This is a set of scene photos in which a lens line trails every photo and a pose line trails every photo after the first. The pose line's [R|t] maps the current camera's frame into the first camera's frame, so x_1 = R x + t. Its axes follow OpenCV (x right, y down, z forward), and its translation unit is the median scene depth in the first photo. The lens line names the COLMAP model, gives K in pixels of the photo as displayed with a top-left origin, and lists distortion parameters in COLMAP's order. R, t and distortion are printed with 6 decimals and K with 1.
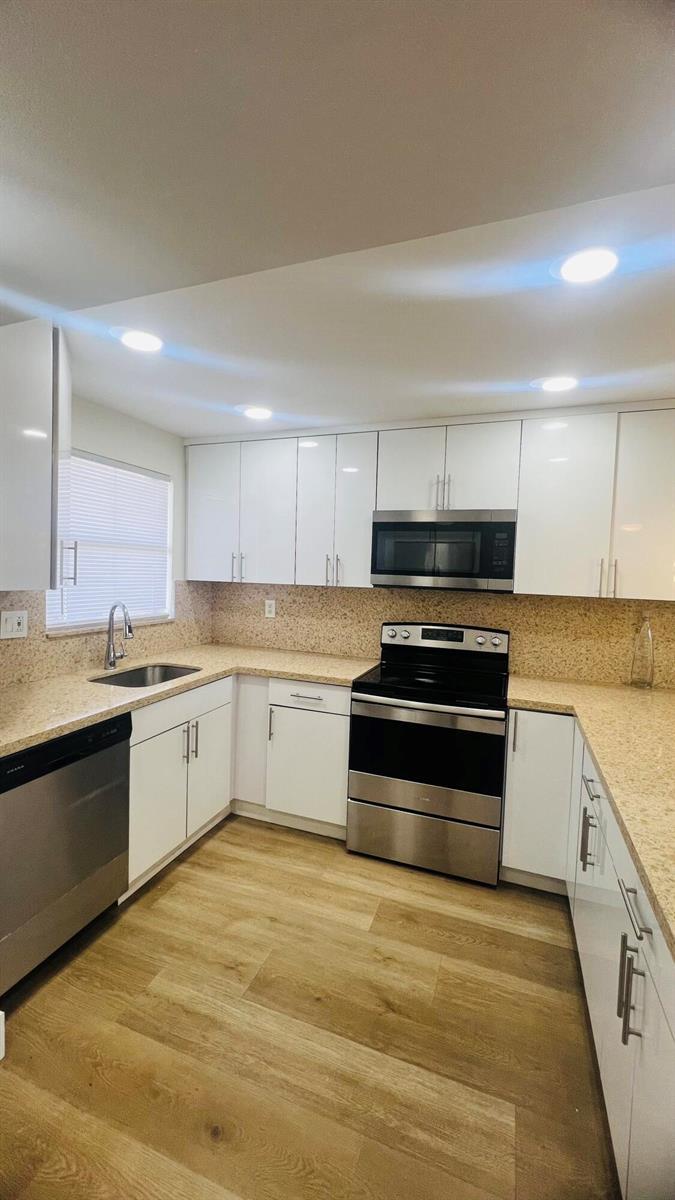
lens RADIAL K [[478.2, 0, 339.0], [0, 478.2, 595.1], [0, 0, 1]] dist [-0.003861, 0.001549]
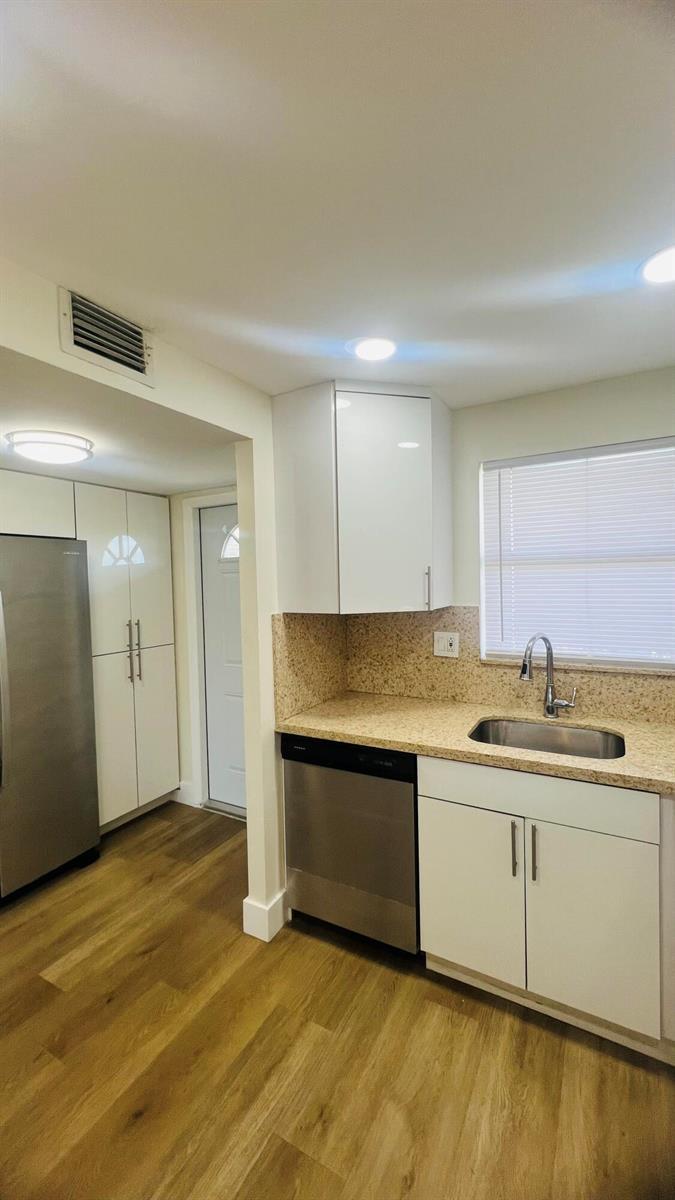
lens RADIAL K [[478.2, 0, 339.3], [0, 478.2, 595.2], [0, 0, 1]] dist [-0.003861, 0.001549]
pose [[-0.158112, 0.004663, -0.987410, 0.403562], [-0.033073, 0.999403, 0.010015, -0.049571], [0.986867, 0.034240, -0.157863, 0.860303]]
